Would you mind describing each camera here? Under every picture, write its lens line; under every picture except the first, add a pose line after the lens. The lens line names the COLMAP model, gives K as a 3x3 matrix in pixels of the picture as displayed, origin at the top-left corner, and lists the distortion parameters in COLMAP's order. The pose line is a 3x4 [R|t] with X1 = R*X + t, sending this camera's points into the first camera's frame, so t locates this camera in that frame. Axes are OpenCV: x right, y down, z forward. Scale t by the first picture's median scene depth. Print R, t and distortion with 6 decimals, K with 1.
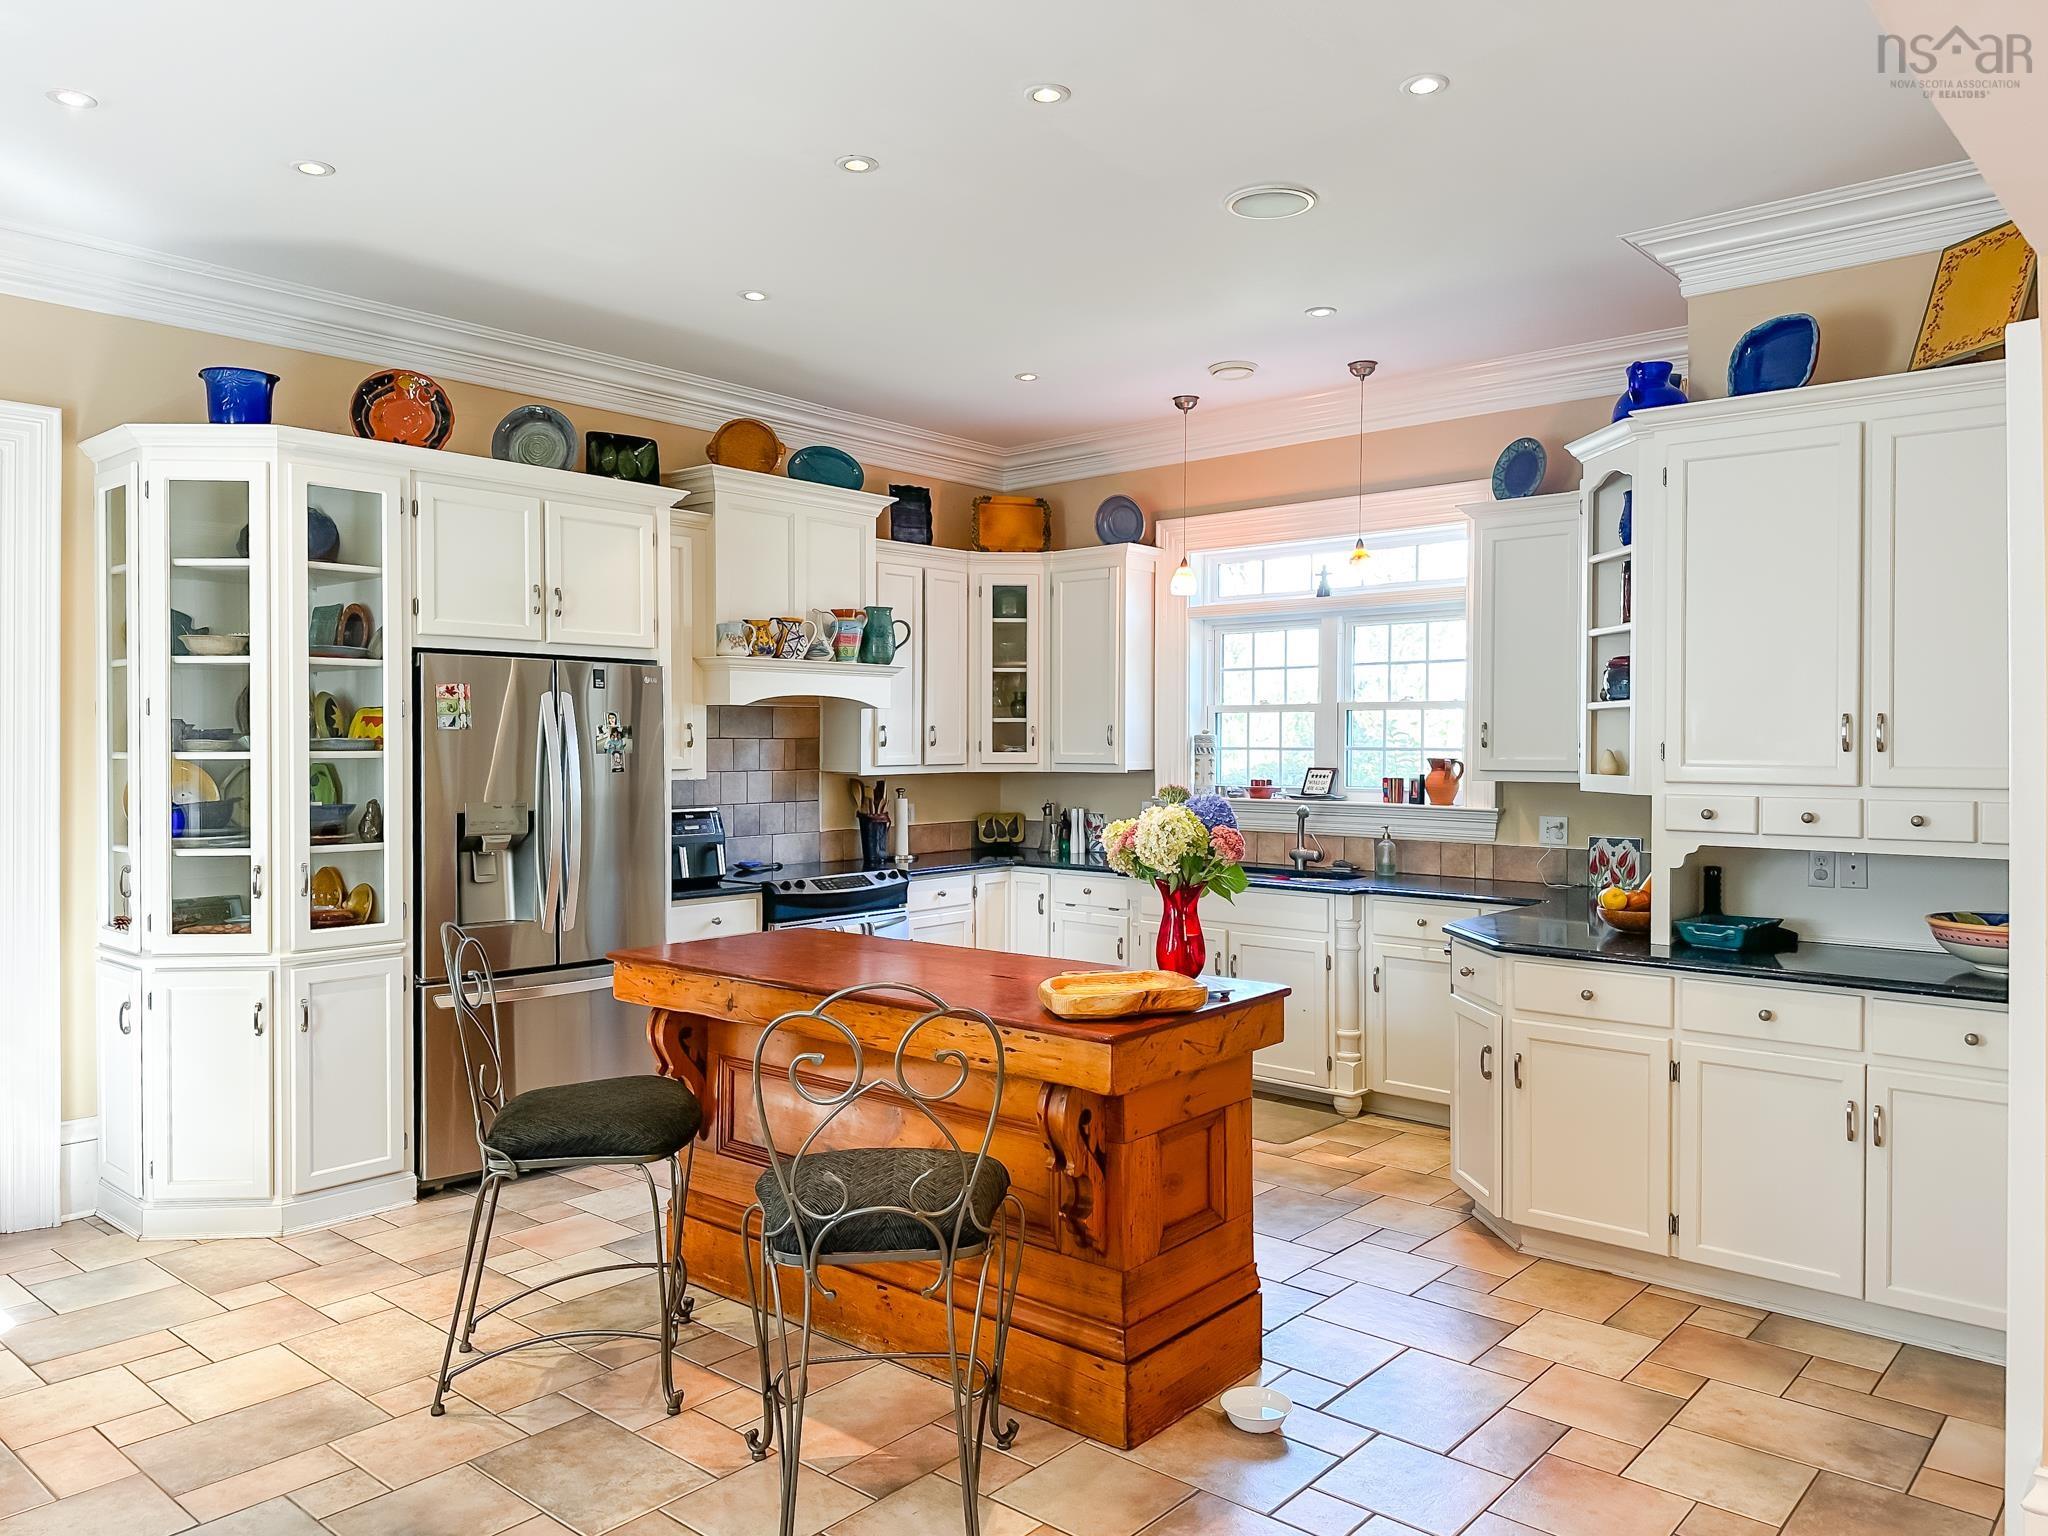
lens RADIAL K [[1467.1, 0, 978.9], [0, 1467.1, 735.9], [0, 0, 1]] dist [0.069014, -0.000200]
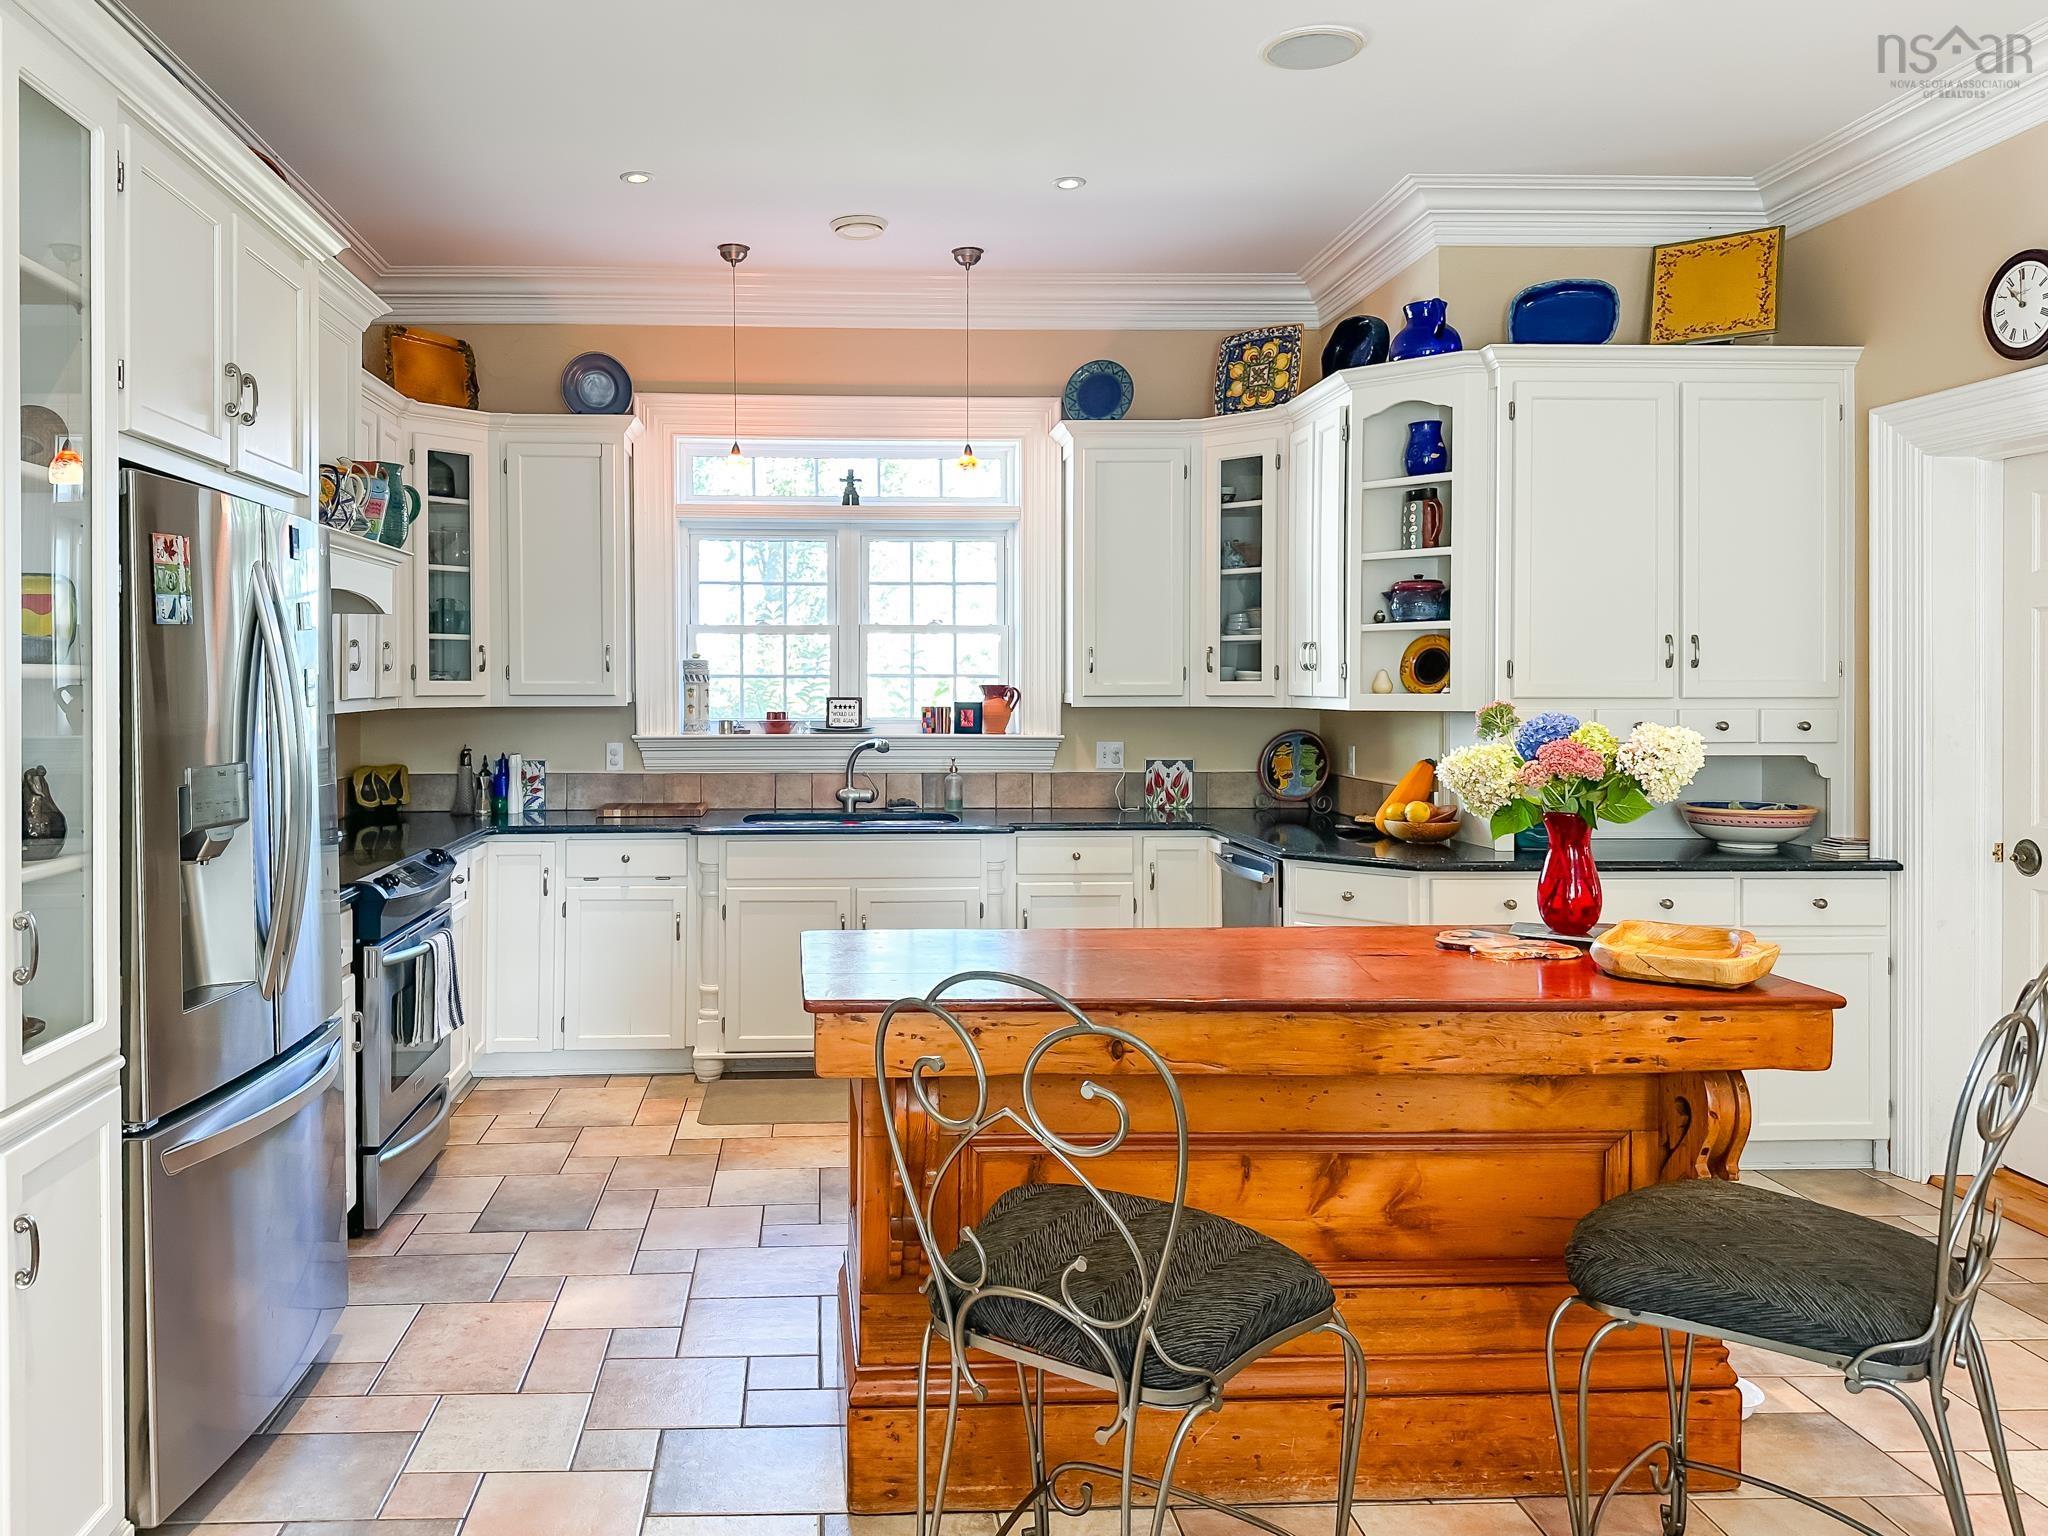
lens RADIAL K [[1497.4, 0, 1012.6], [0, 1497.4, 688.1], [0, 0, 1]] dist [0.149900, -0.283918]
pose [[0.718440, -0.005580, 0.695566, -0.338971], [-0.001434, 0.999954, 0.009502, 0.007735], [-0.695587, -0.007824, 0.718399, 0.284682]]
